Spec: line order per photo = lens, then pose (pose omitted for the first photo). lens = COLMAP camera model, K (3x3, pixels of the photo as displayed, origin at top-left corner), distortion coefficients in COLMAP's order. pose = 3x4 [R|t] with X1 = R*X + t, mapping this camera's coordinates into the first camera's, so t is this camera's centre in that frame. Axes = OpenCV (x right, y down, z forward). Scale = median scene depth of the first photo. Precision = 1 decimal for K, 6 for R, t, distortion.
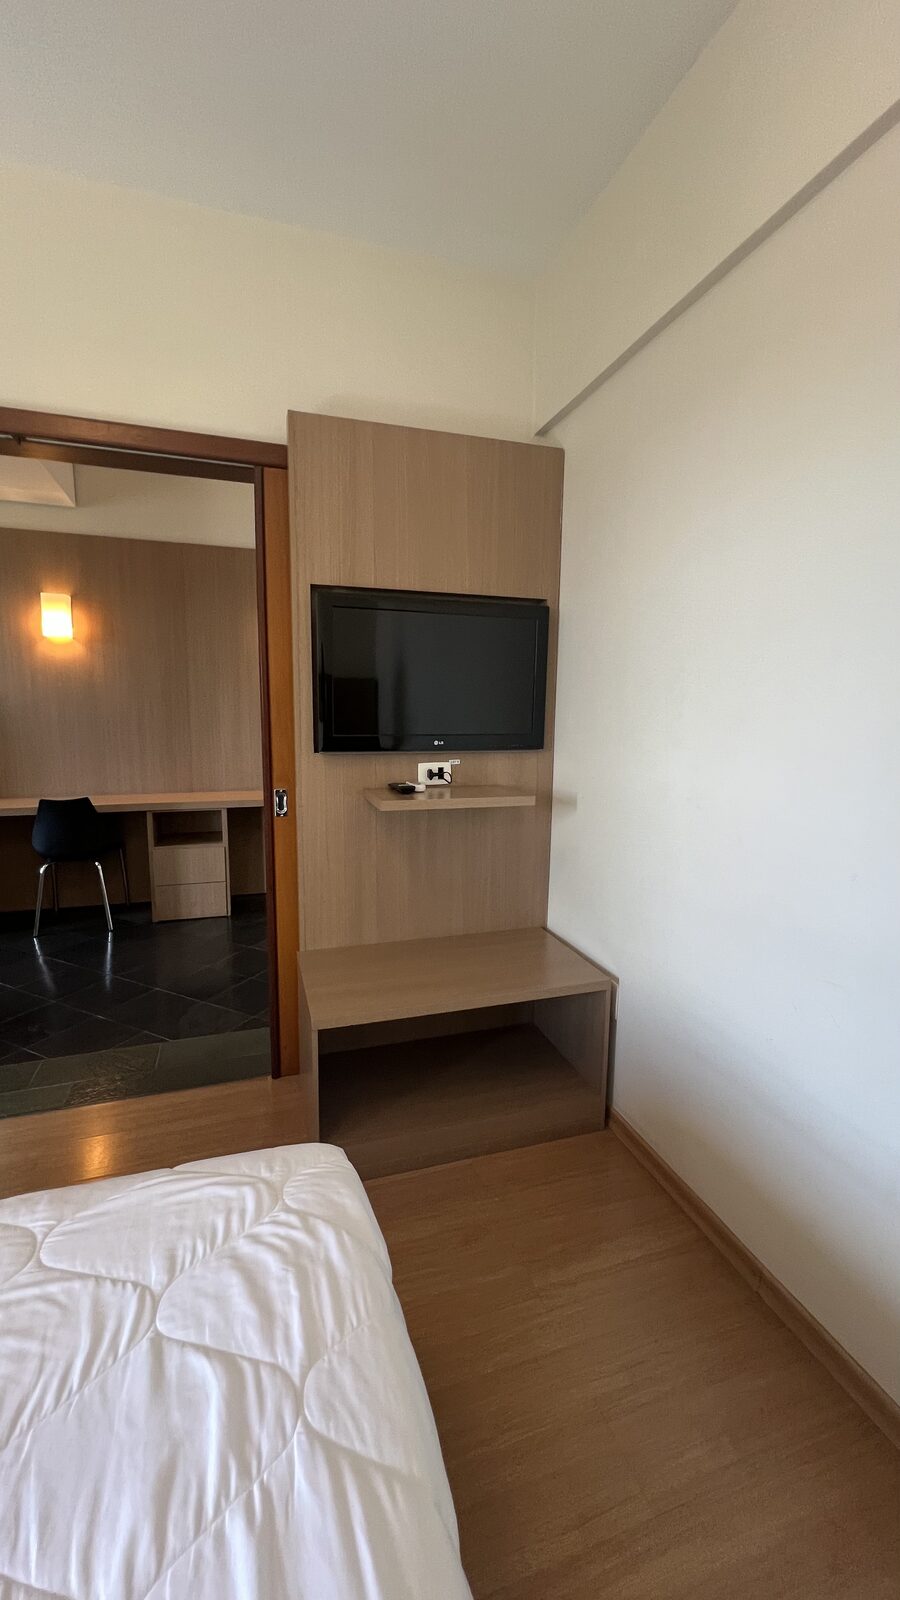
lens RADIAL K [[637.5, 0, 449.5], [0, 637.5, 796.0], [0, 0, 1]] dist [0.000051, 0.000341]
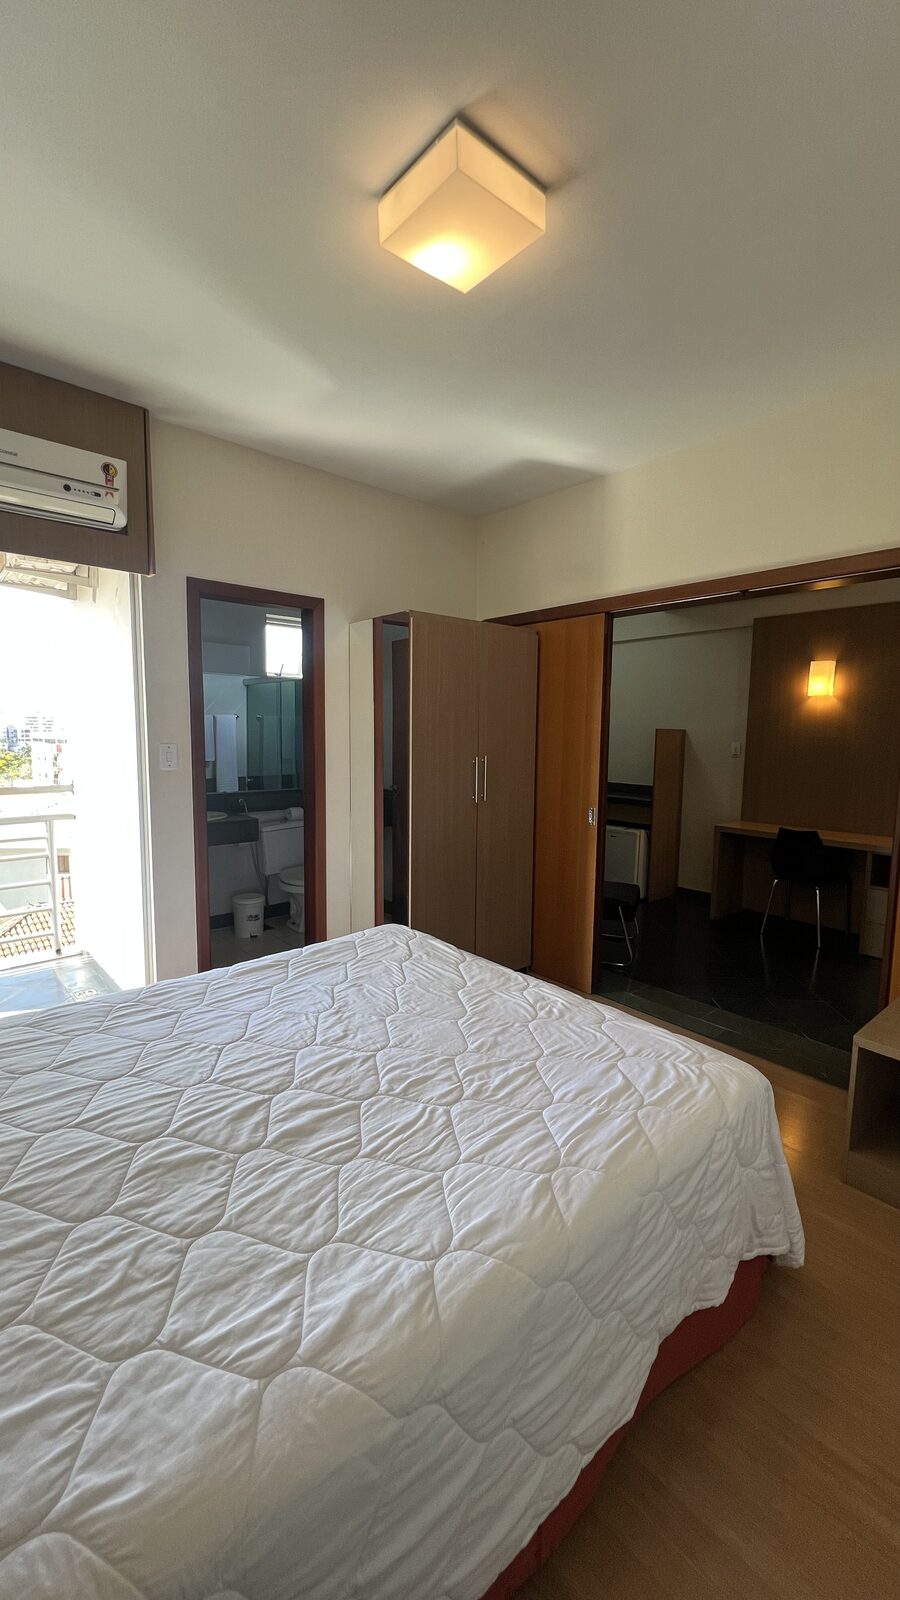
lens RADIAL K [[637.5, 0, 449.5], [0, 637.5, 796.0], [0, 0, 1]] dist [0.000051, 0.000341]
pose [[0.393917, 0.091556, -0.914575, 1.122306], [-0.135493, 0.989940, 0.040742, -0.088749], [0.909105, 0.107870, 0.402359, -0.470740]]
